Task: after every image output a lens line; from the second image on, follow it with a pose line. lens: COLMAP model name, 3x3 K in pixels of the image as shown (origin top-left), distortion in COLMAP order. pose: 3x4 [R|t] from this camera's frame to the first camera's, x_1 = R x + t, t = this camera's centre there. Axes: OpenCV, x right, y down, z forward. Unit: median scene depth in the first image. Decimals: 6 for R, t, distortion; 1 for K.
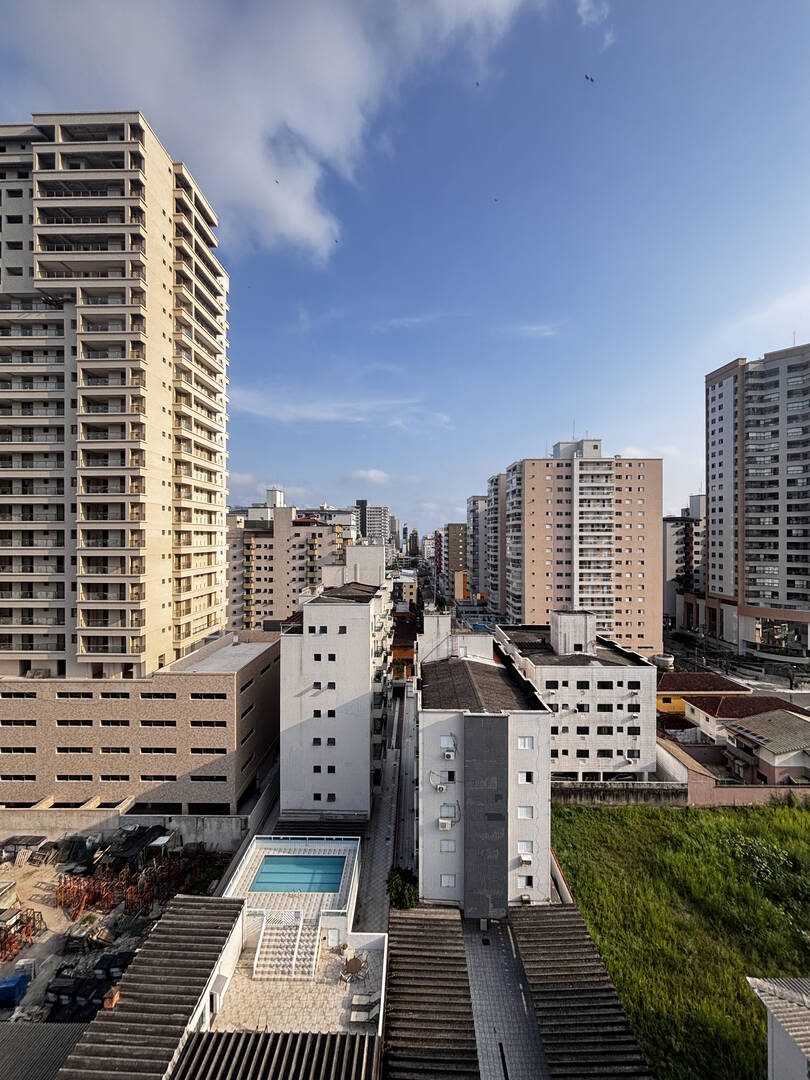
lens RADIAL K [[433.5, 0, 404.0], [0, 433.5, 537.7], [0, 0, 1]] dist [0.004625, -0.000239]
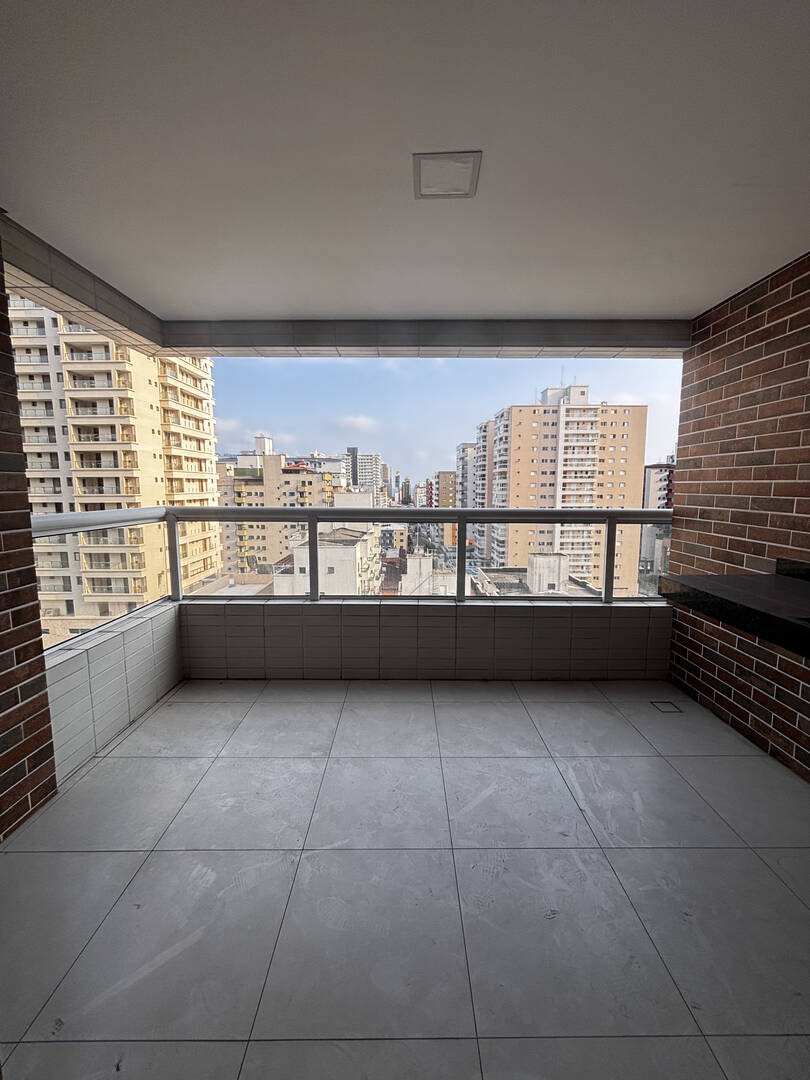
lens RADIAL K [[433.5, 0, 404.3], [0, 433.5, 538.5], [0, 0, 1]] dist [0.004625, -0.000239]
pose [[0.999838, -0.005612, 0.017100, 0.011344], [0.003510, 0.992697, 0.120586, 0.002360], [-0.017652, -0.120507, 0.992556, -0.031613]]
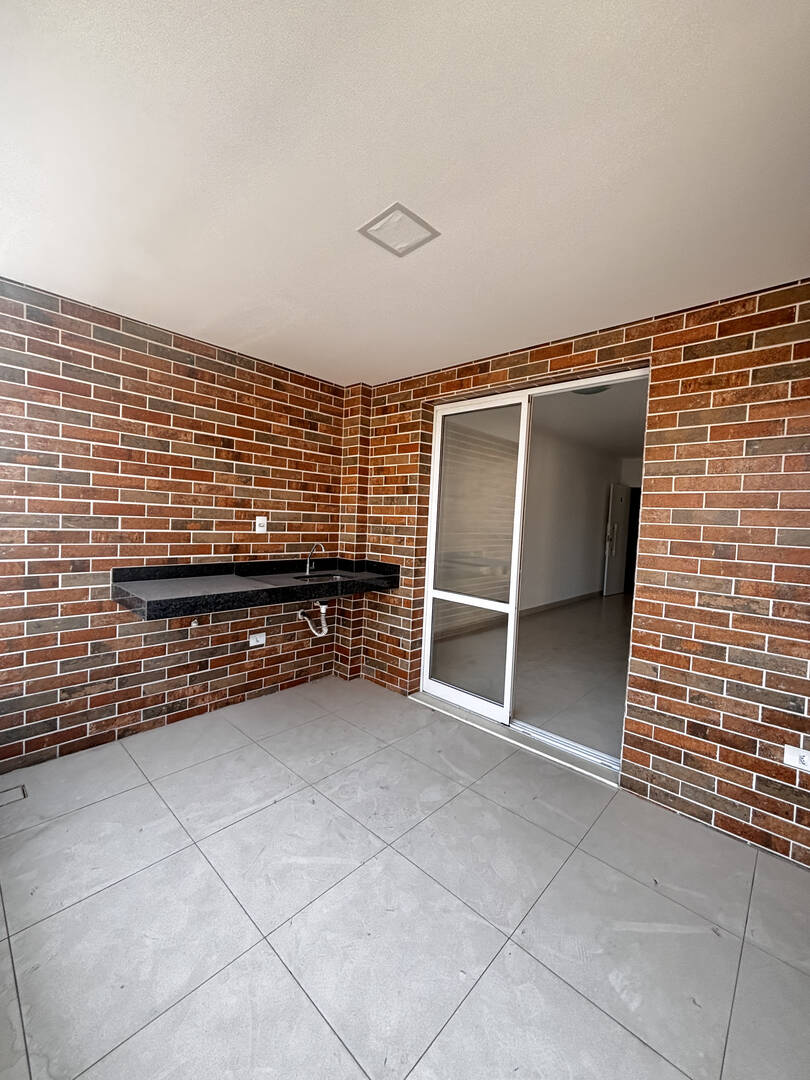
lens RADIAL K [[433.5, 0, 411.7], [0, 433.5, 540.7], [0, 0, 1]] dist [0.004625, -0.000239]
pose [[-0.747390, -0.073583, 0.660298, -0.443404], [-0.047190, 0.997217, 0.057715, -0.006143], [-0.662708, 0.011976, -0.748782, 1.257617]]
